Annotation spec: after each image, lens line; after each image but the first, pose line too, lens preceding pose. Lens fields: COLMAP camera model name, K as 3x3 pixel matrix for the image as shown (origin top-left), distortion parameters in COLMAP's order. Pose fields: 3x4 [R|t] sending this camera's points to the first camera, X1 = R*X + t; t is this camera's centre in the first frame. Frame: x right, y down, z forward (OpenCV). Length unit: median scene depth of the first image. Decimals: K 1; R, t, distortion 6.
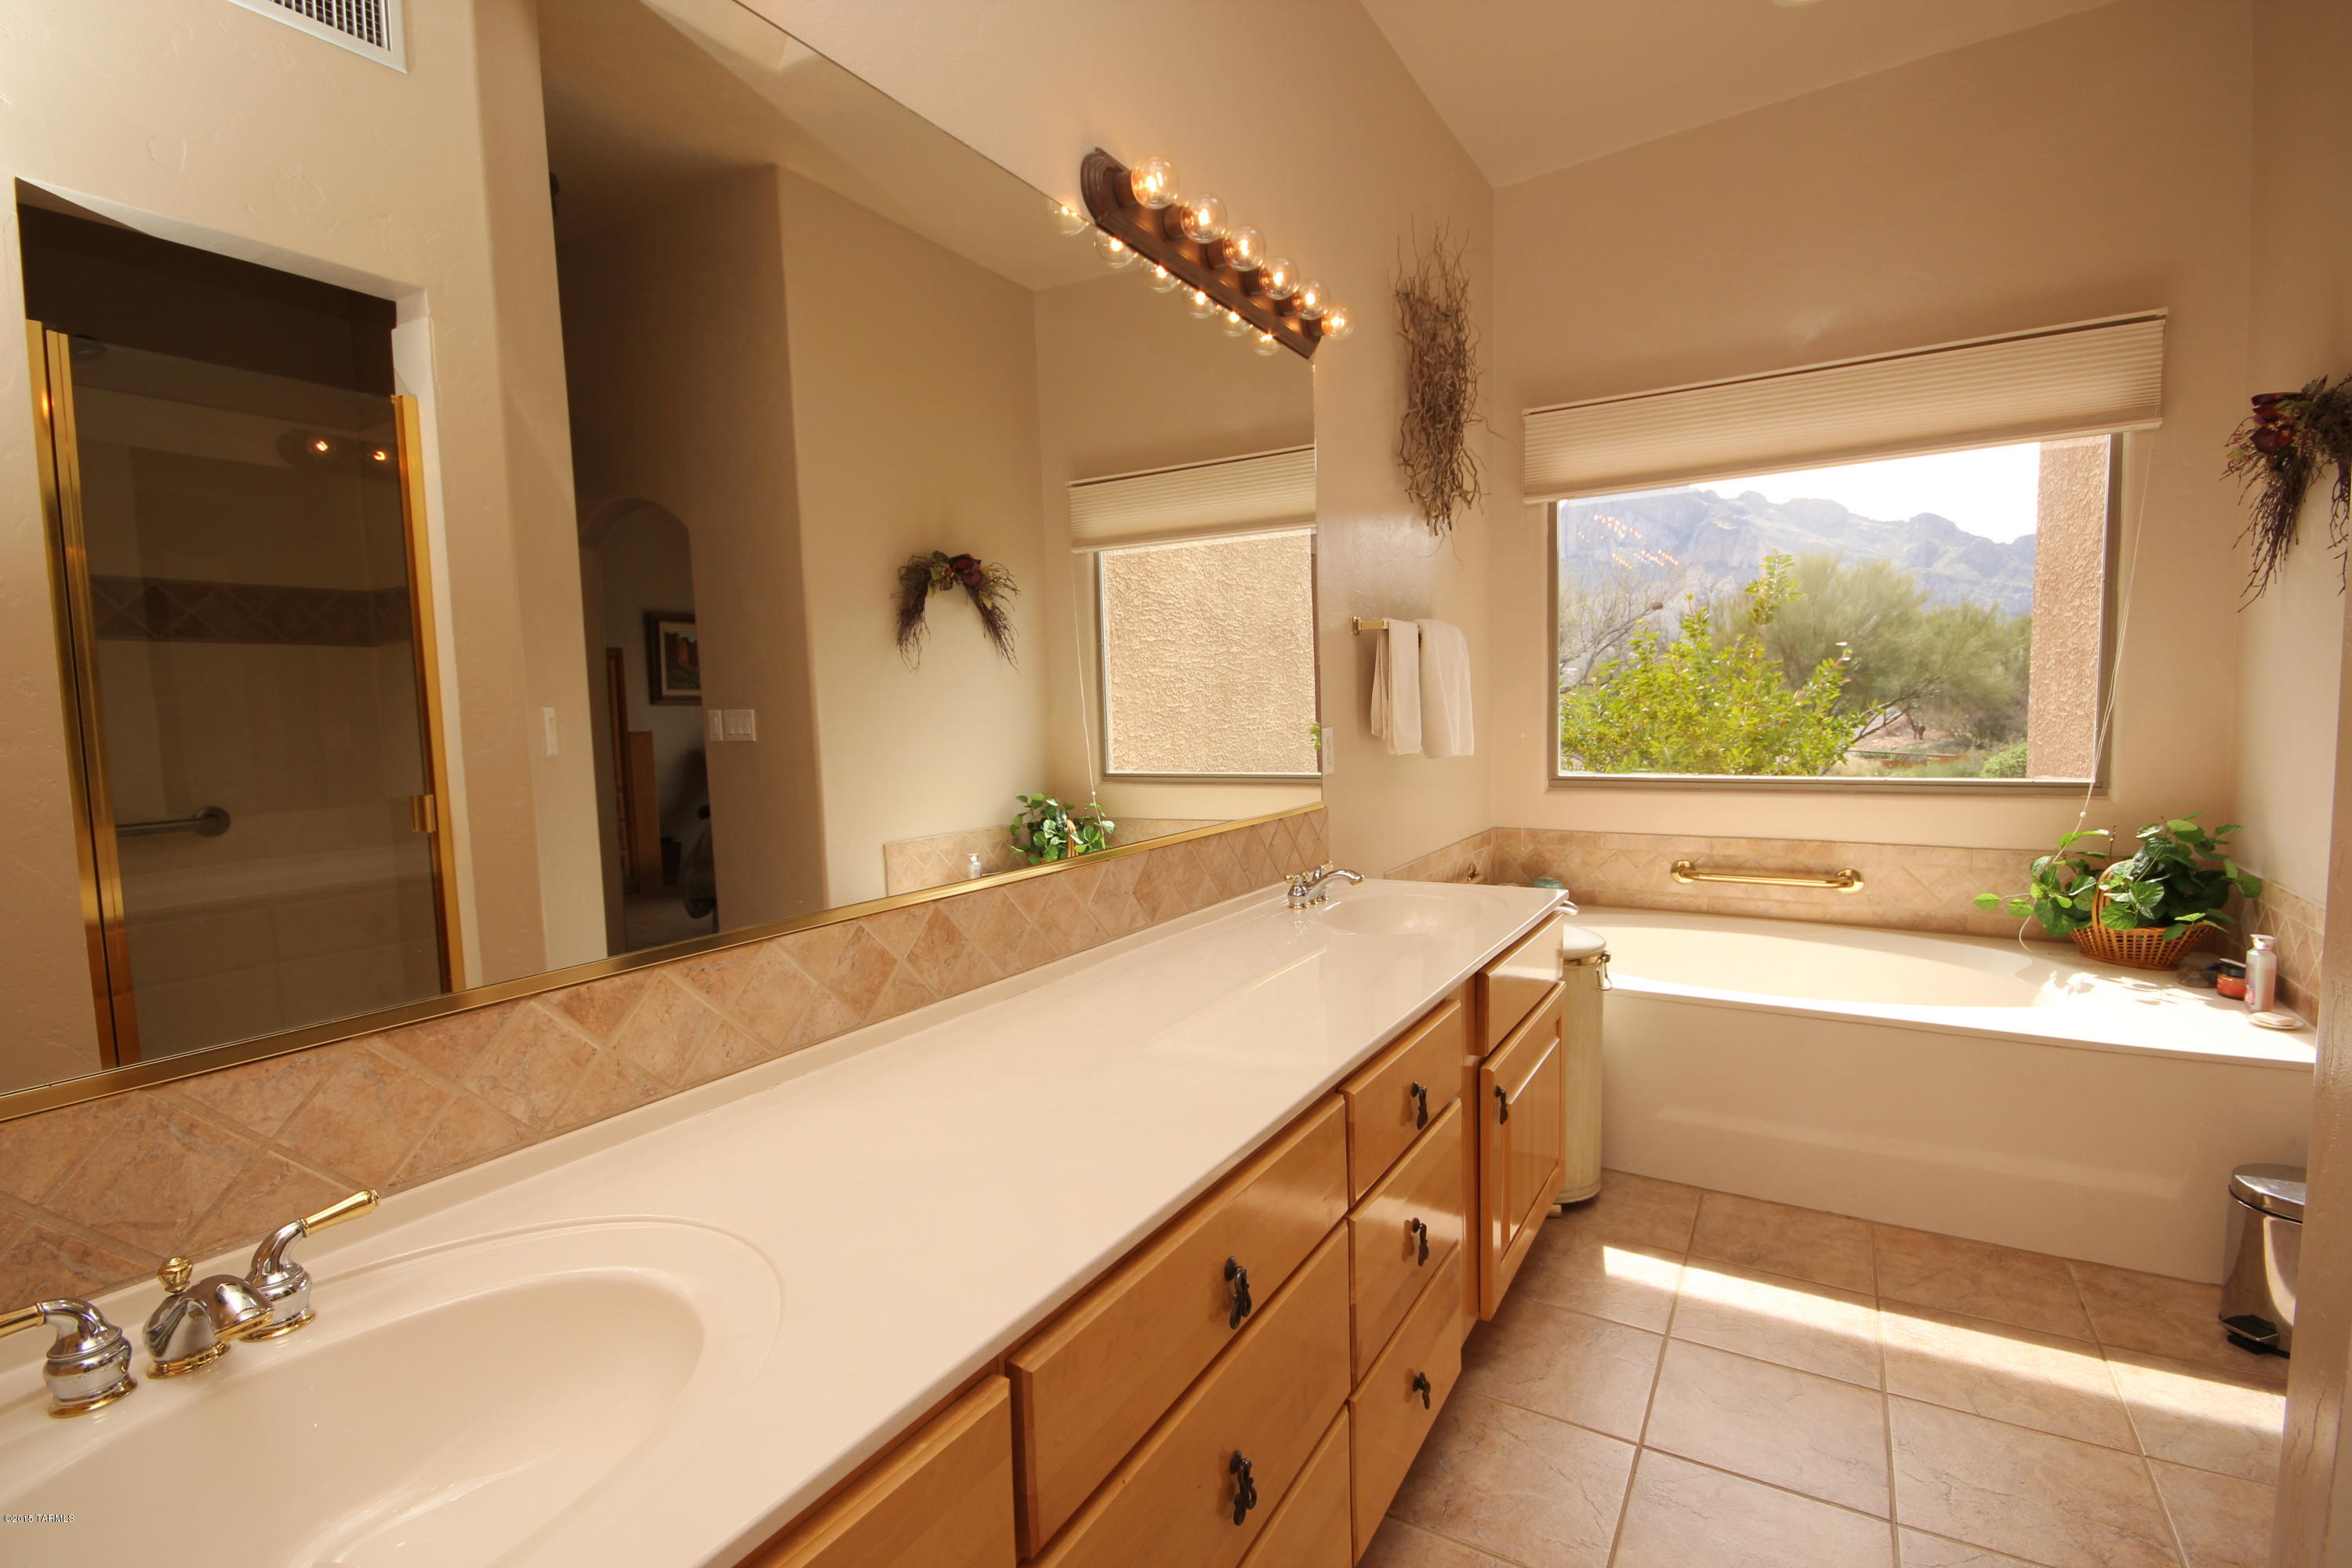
lens RADIAL K [[1086.2, 0, 1176.1], [0, 1086.2, 793.7], [0, 0, 1]] dist [0.011154, -0.011356]
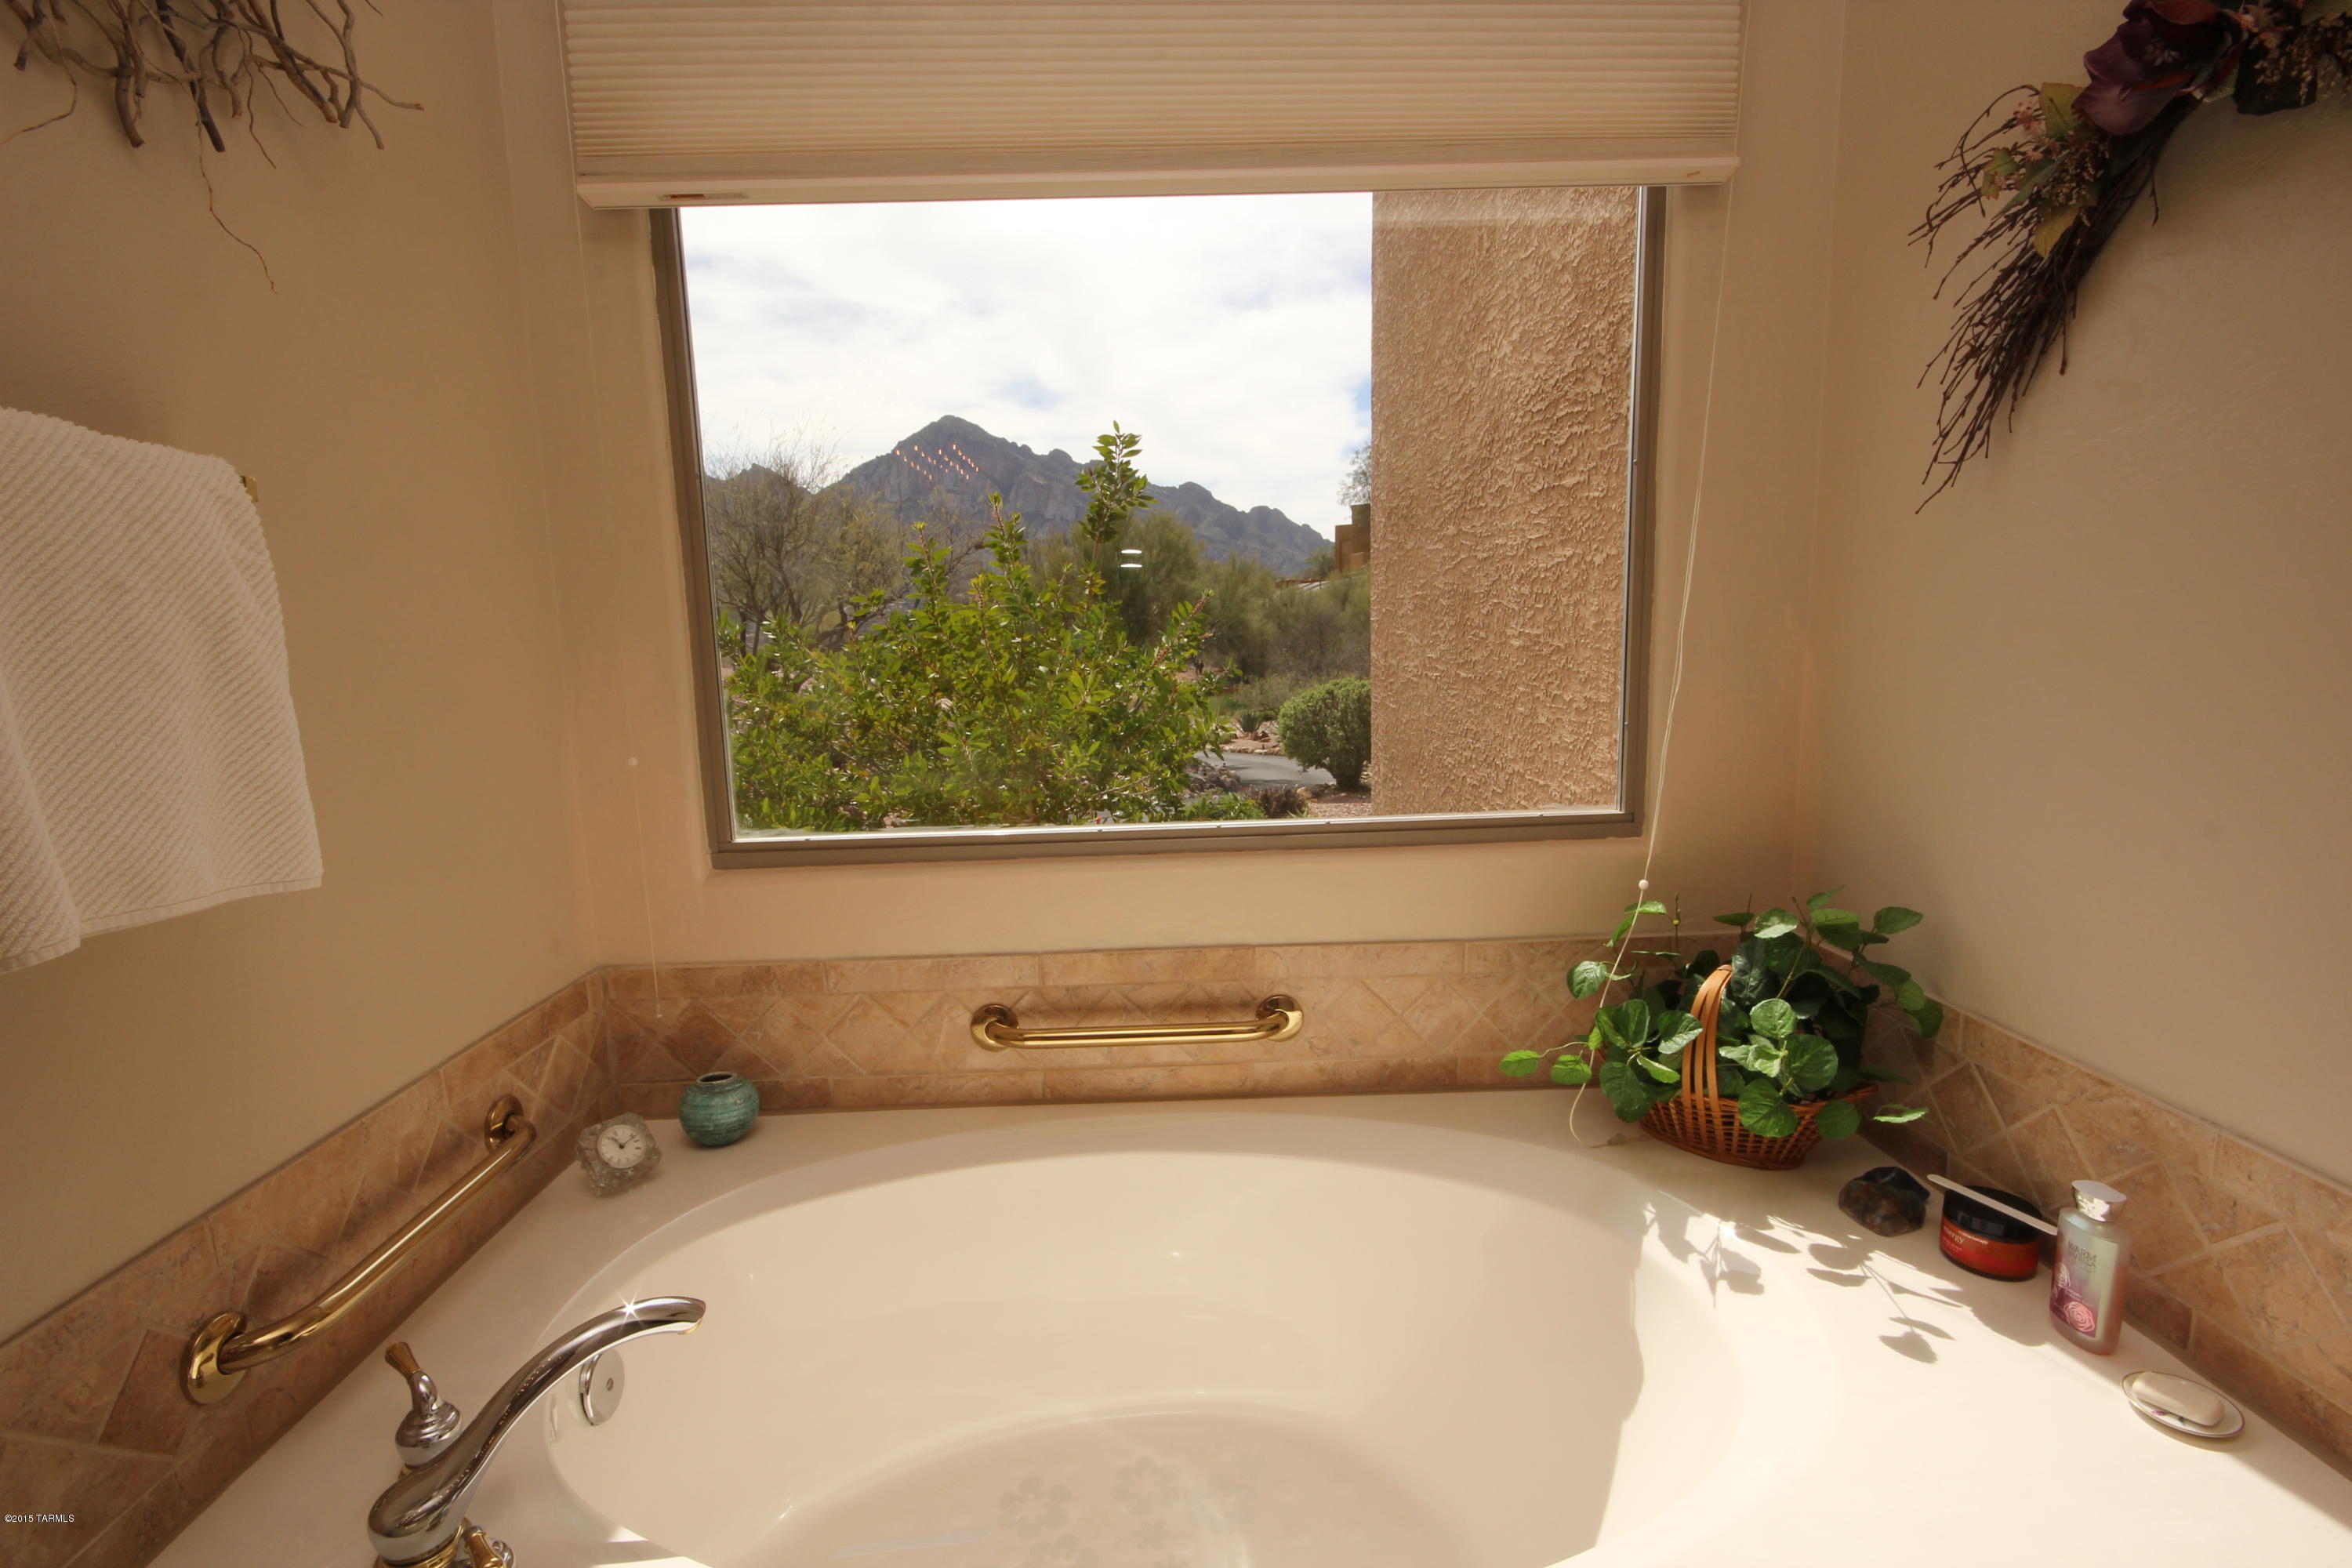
lens RADIAL K [[1086.2, 0, 1176.1], [0, 1086.2, 793.7], [0, 0, 1]] dist [0.011154, -0.011356]
pose [[0.835821, -0.079392, 0.543231, 0.282496], [0.050129, 0.996391, 0.068492, -0.063669], [-0.546708, -0.030016, 0.836785, 0.559660]]
